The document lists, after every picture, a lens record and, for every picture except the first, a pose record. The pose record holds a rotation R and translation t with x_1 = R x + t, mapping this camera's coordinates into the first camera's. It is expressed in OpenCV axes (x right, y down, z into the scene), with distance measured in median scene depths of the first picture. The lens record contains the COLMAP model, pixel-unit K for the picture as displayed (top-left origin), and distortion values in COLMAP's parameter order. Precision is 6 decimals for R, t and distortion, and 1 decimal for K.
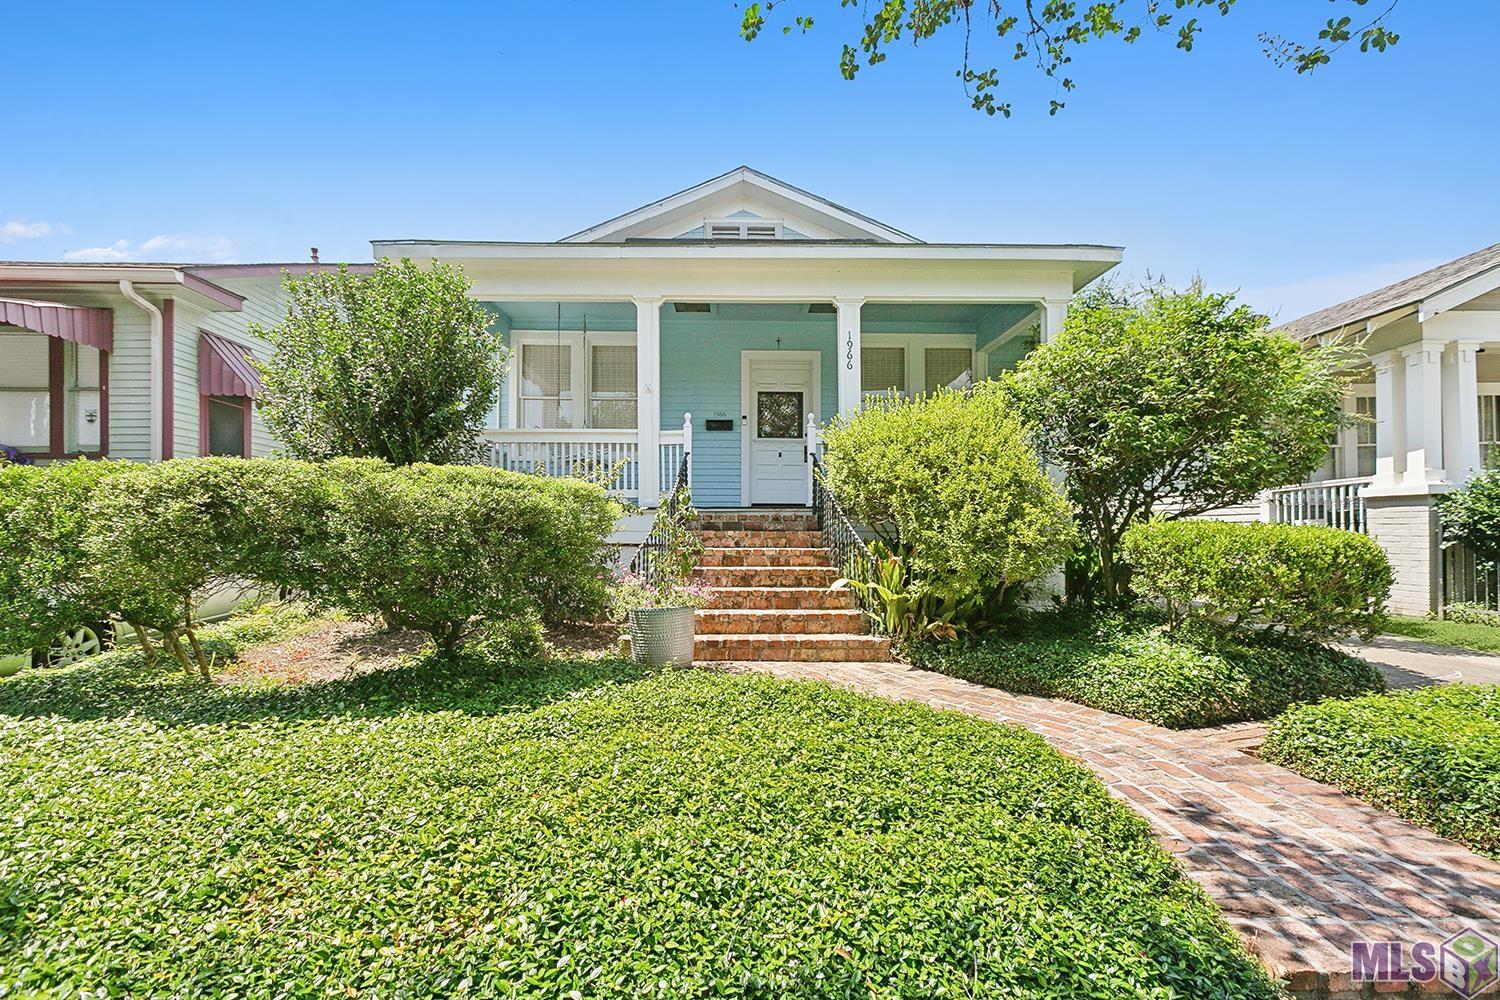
lens RADIAL K [[692.7, 0, 750.0], [0, 692.7, 500.0], [0, 0, 1]] dist [-0.000416, -0.000142]
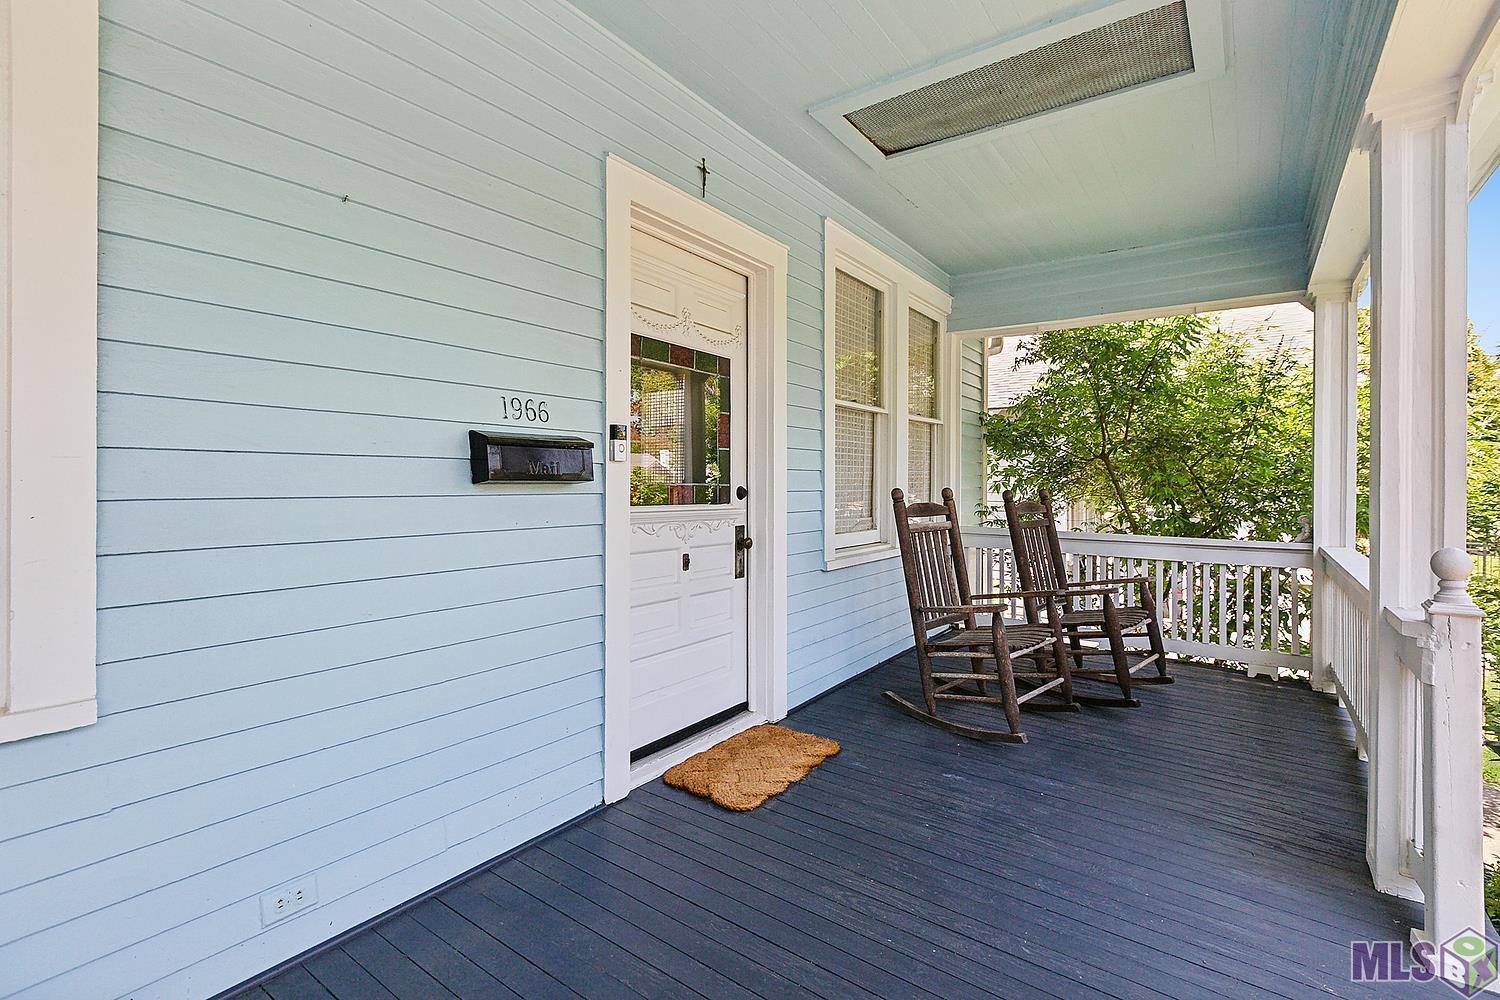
lens RADIAL K [[692.7, 0, 750.0], [0, 692.7, 500.0], [0, 0, 1]] dist [-0.000416, -0.000142]
pose [[0.602810, -0.012454, 0.797788, -0.175957], [-0.018790, 0.999379, 0.029799, -0.104778], [-0.797663, -0.032953, 0.602202, 0.824784]]
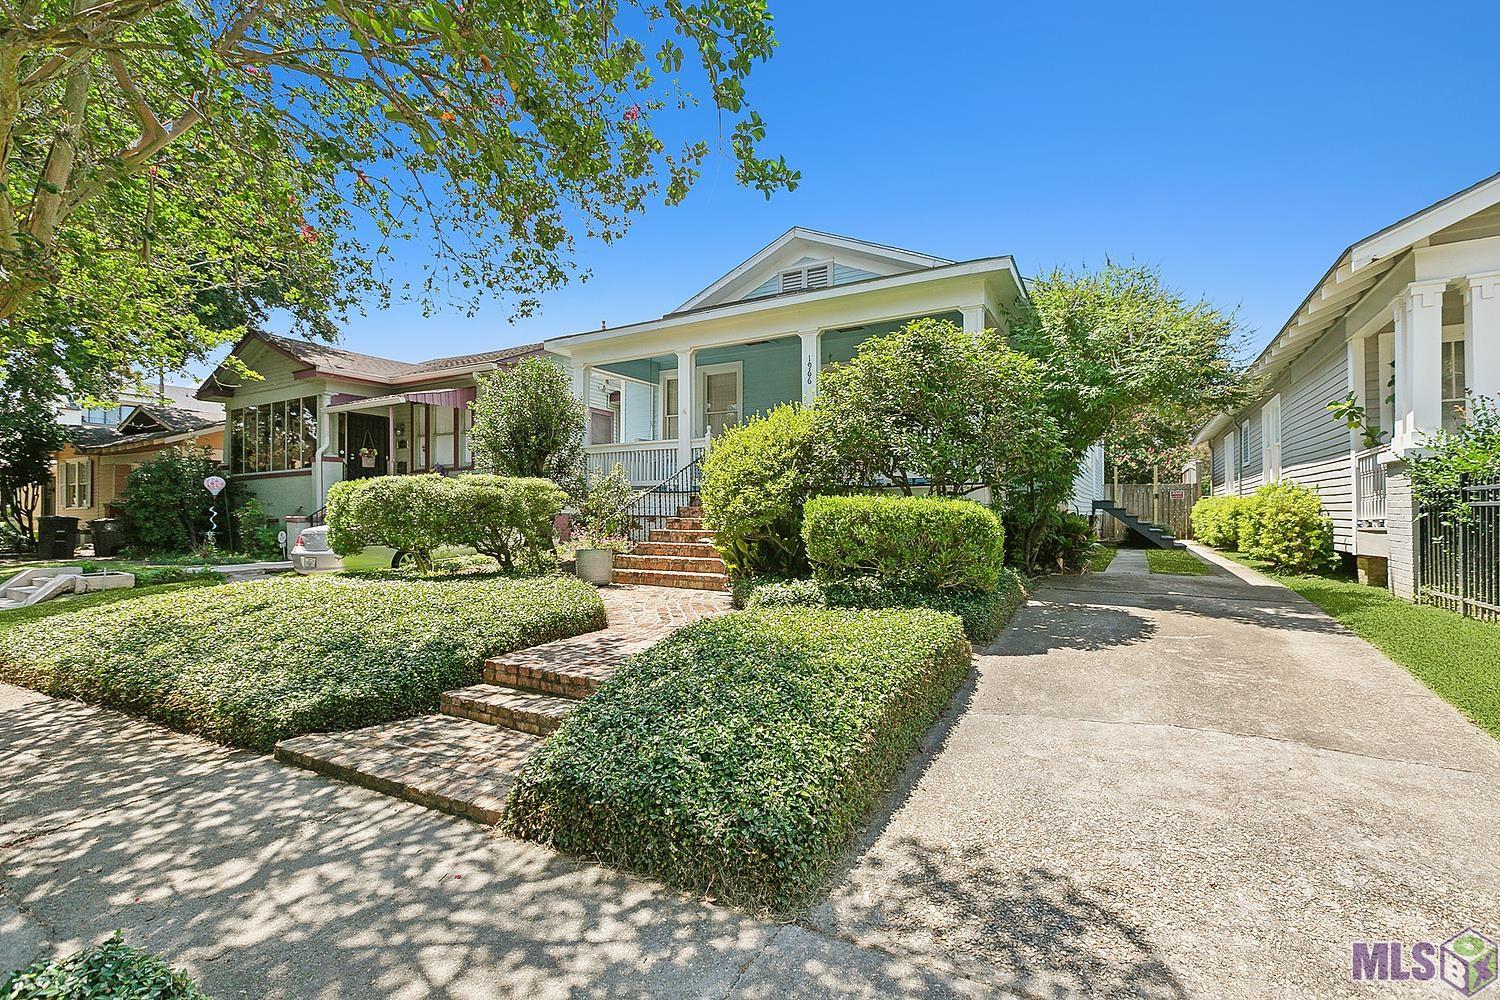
lens RADIAL K [[662.6, 0, 750.0], [0, 662.6, 500.0], [0, 0, 1]] dist [0.000340, 0.000069]
pose [[0.850705, -0.011225, -0.525523, 0.703220], [0.024011, 0.999558, 0.017517, 0.006956], [0.525094, -0.027520, 0.850599, -0.136428]]
